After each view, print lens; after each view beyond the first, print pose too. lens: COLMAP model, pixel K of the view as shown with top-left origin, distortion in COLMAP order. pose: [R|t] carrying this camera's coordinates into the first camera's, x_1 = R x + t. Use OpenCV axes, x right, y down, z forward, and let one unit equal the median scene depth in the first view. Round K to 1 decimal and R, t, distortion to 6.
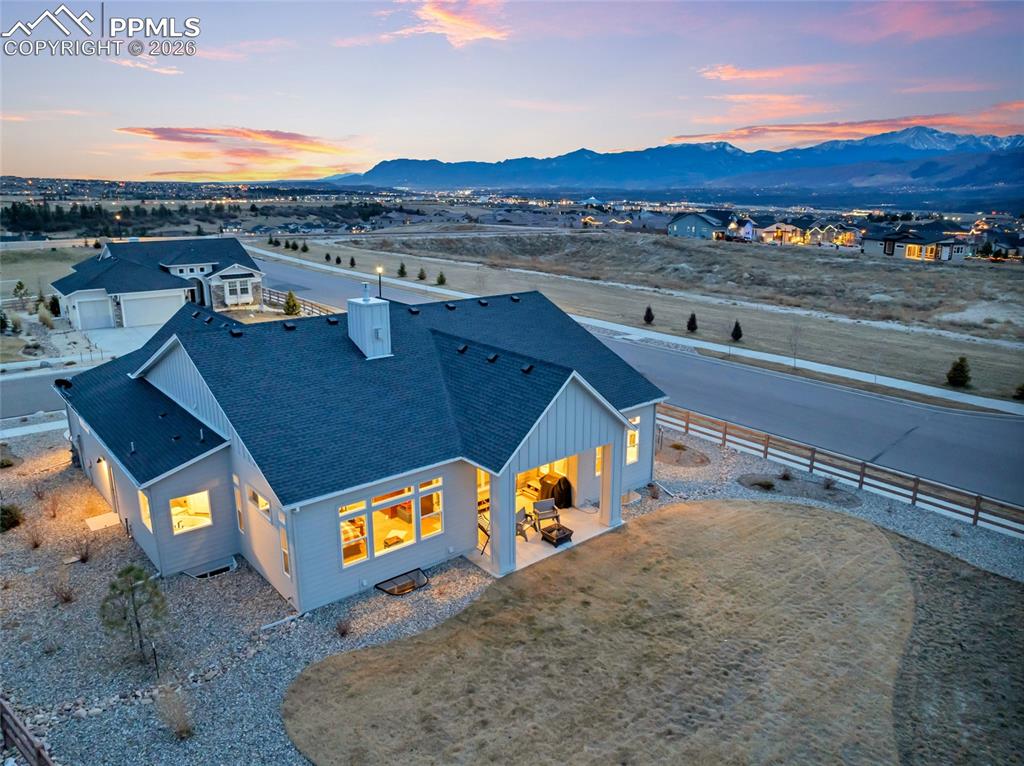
lens RADIAL K [[721.6, 0, 512.0], [0, 721.6, 383.0], [0, 0, 1]] dist [-0.040788, -0.003980]
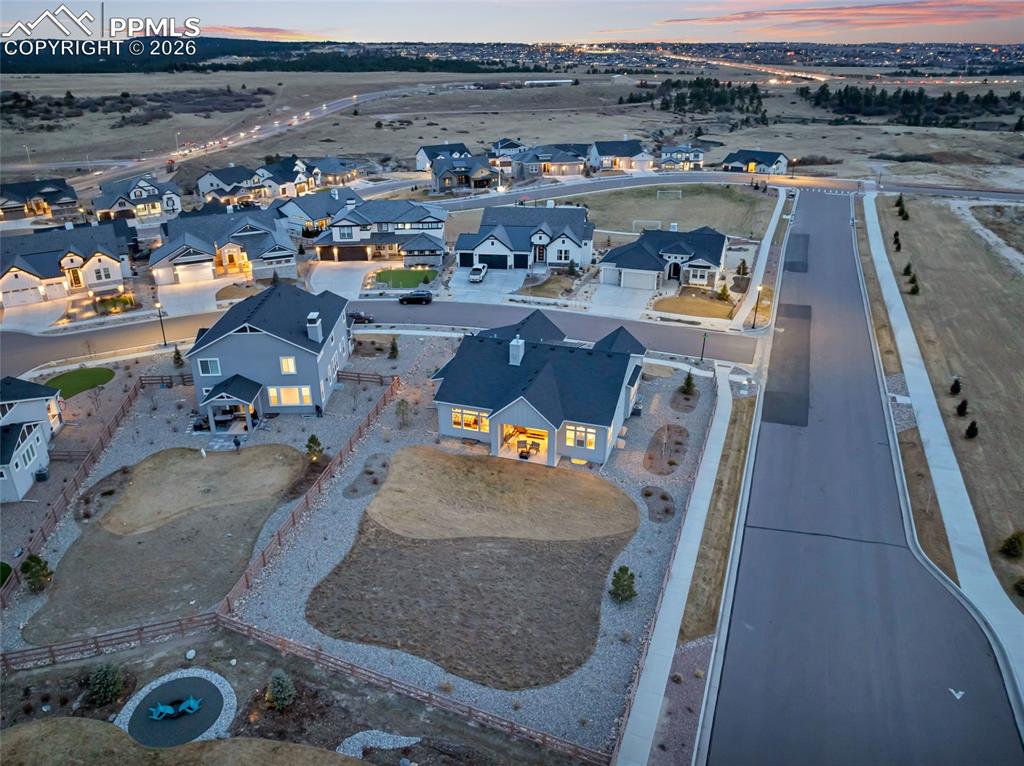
lens RADIAL K [[721.6, 0, 512.0], [0, 721.6, 383.0], [0, 0, 1]] dist [-0.040788, -0.003980]
pose [[0.470915, 0.355517, -0.807371, 0.769027], [-0.196286, 0.934484, 0.297002, -0.296969], [0.860065, 0.018613, 0.509845, -0.132555]]
